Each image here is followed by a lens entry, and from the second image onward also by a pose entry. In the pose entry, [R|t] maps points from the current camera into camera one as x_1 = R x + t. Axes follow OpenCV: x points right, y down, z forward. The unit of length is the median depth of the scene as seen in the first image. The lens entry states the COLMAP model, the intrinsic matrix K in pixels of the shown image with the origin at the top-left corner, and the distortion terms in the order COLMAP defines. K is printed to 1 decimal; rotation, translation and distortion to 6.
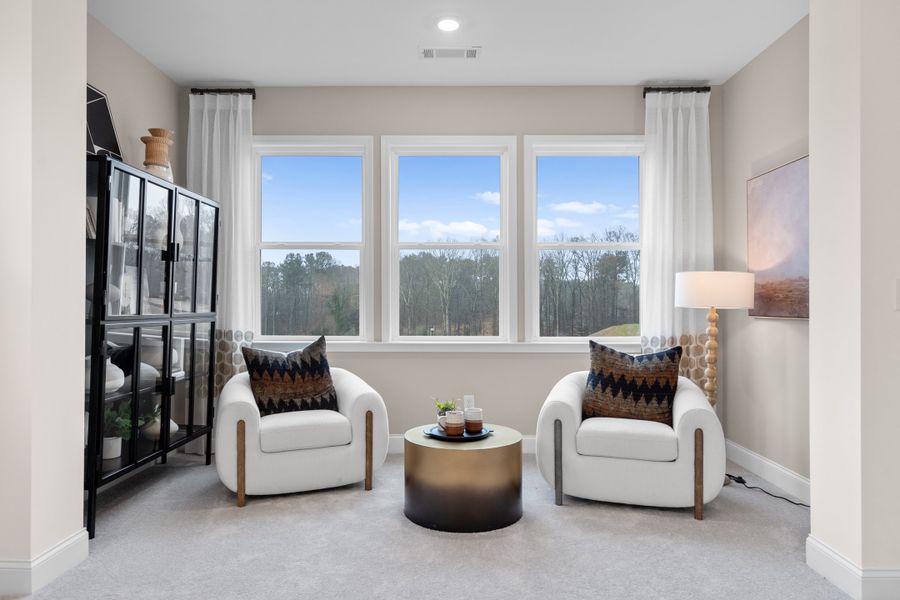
lens RADIAL K [[574.8, 0, 450.0], [0, 574.8, 300.0], [0, 0, 1]] dist [0.007268, 0.004678]
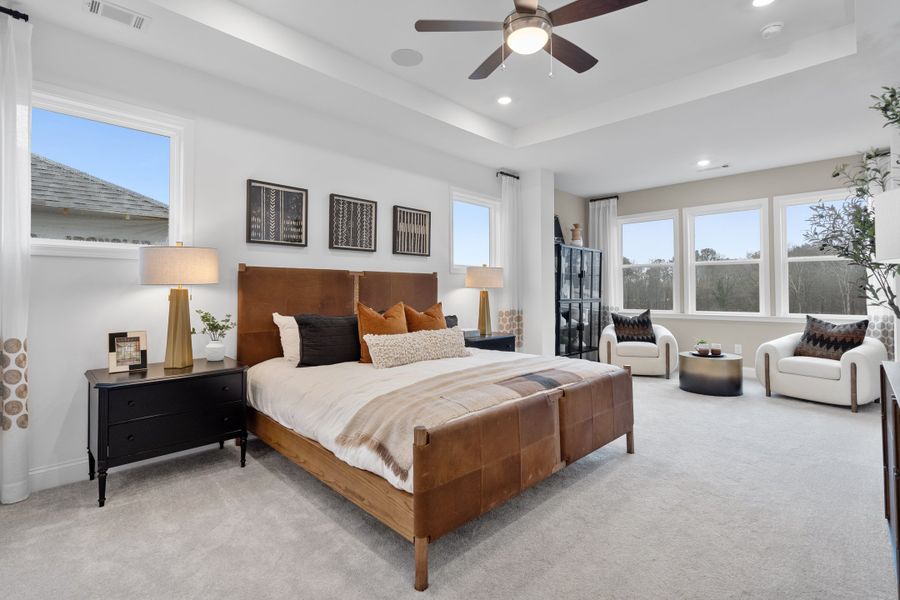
lens RADIAL K [[436.2, 0, 446.6], [0, 436.2, 287.5], [0, 0, 1]] dist [0.001206, 0.000618]
pose [[0.722772, -0.011832, -0.690985, 0.386536], [0.008969, 0.999930, -0.007740, -0.013693], [0.691028, -0.000604, 0.722827, -0.752059]]
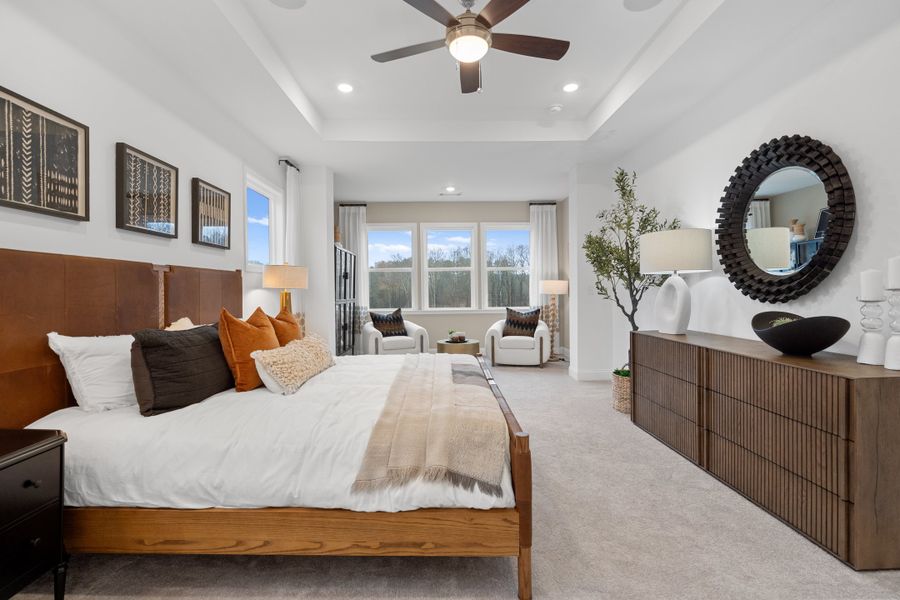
lens RADIAL K [[414.6, 0, 450.0], [0, 414.6, 300.0], [0, 0, 1]] dist [0.000655, 0.000419]
pose [[0.999231, -0.013632, 0.036756, -0.076315], [0.012608, 0.999530, 0.027943, -0.017772], [-0.037119, -0.027458, 0.998934, -0.857366]]
